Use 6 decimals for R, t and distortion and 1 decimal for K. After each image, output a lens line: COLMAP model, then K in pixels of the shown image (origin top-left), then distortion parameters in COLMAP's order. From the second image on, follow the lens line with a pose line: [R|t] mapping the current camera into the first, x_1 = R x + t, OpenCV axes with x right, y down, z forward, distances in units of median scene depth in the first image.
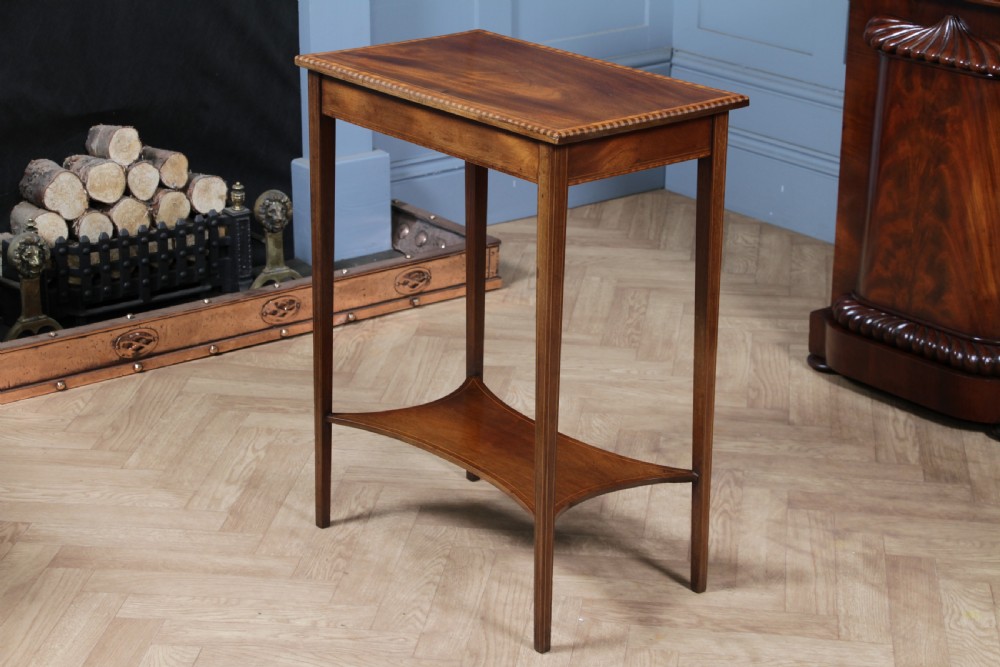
lens RADIAL K [[2196.5, 0, 499.6], [0, 2196.5, 339.4], [0, 0, 1]] dist [0.269743, 0.473294]
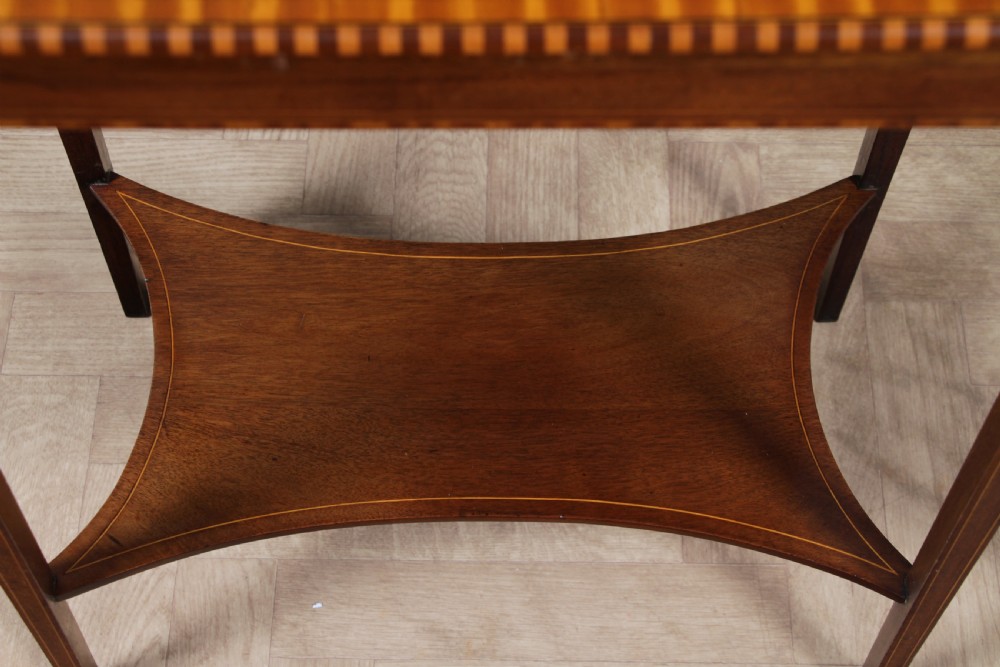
lens RADIAL K [[1787.2, 0, 503.2], [0, 1787.2, 333.5], [0, 0, 1]] dist [0.115681, 0.385404]
pose [[0.992739, -0.103030, 0.062086, 0.024408], [0.036743, 0.751184, 0.659069, -0.166012], [-0.114542, -0.652003, 0.749515, 0.652586]]
